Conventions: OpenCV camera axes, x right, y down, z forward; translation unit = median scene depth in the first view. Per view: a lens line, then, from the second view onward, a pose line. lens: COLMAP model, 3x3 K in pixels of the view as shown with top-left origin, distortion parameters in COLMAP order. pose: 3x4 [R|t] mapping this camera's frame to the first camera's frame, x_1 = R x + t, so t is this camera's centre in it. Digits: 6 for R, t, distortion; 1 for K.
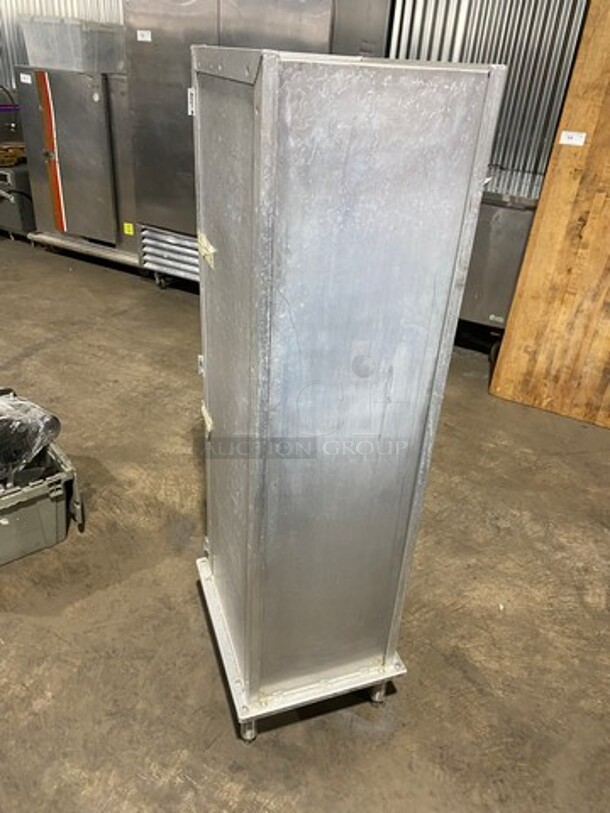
lens RADIAL K [[628.4, 0, 305.0], [0, 628.4, 406.5], [0, 0, 1]] dist [0.046285, 0.000846]
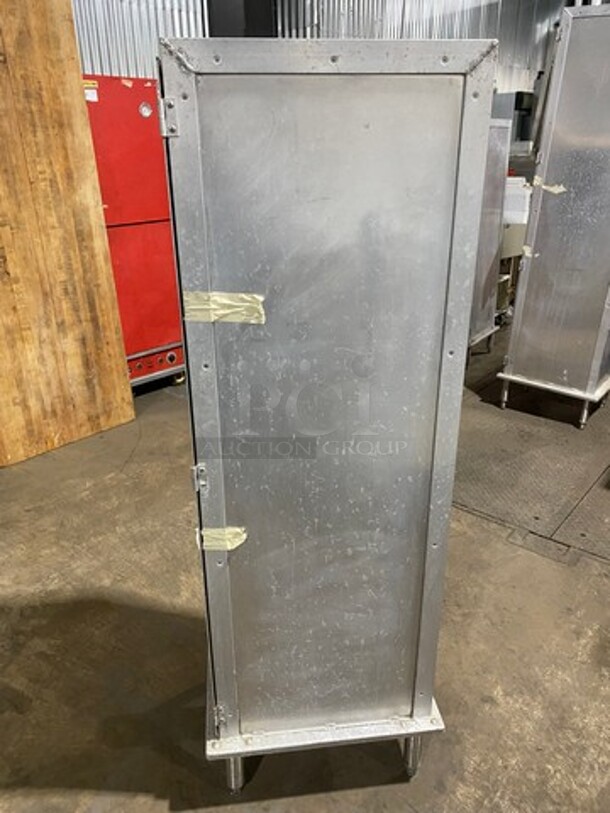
lens RADIAL K [[628.4, 0, 305.0], [0, 628.4, 406.5], [0, 0, 1]] dist [0.046285, 0.000846]
pose [[0.216435, -0.447163, 0.867872, -0.369587], [0.505292, 0.811927, 0.292326, -0.144472], [-0.835366, 0.375259, 0.401677, 0.285169]]
